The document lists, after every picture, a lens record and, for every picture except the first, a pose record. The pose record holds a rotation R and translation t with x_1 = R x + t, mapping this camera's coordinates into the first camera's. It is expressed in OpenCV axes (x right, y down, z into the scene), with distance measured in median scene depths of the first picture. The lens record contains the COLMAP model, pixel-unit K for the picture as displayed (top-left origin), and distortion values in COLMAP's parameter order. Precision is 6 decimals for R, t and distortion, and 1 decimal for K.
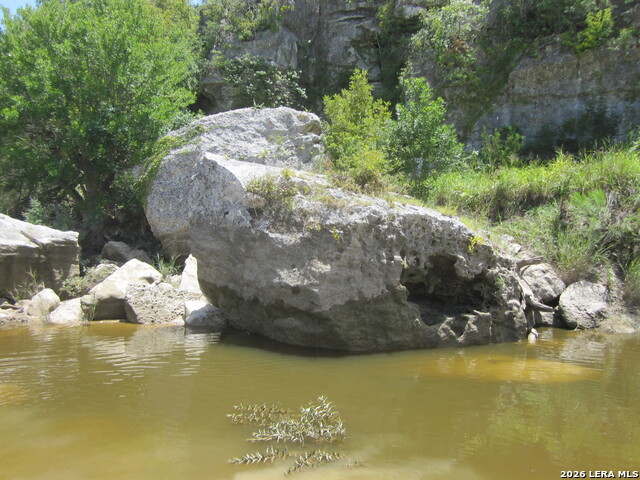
lens RADIAL K [[532.1, 0, 320.0], [0, 532.1, 240.0], [0, 0, 1]] dist [-0.095680, 0.072108]
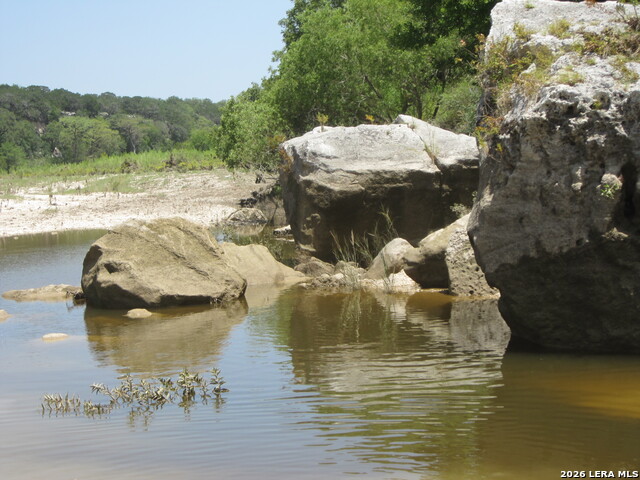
lens RADIAL K [[1327.6, 0, 320.0], [0, 1327.6, 240.0], [0, 0, 1]] dist [-0.219040, -0.023231]
pose [[0.536868, 0.006859, -0.843638, 1.019041], [0.064594, 0.996698, 0.049209, 0.011530], [0.841190, -0.080912, 0.534652, 0.060647]]
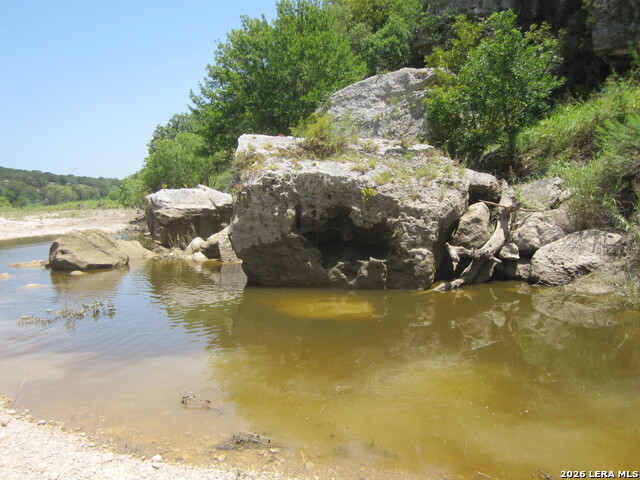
lens RADIAL K [[532.1, 0, 320.0], [0, 532.1, 240.0], [0, 0, 1]] dist [-0.095680, 0.072108]
pose [[0.750837, 0.005362, -0.660466, 0.939222], [0.054862, 0.996005, 0.070454, 0.016819], [0.658205, -0.089133, 0.747544, 0.125049]]
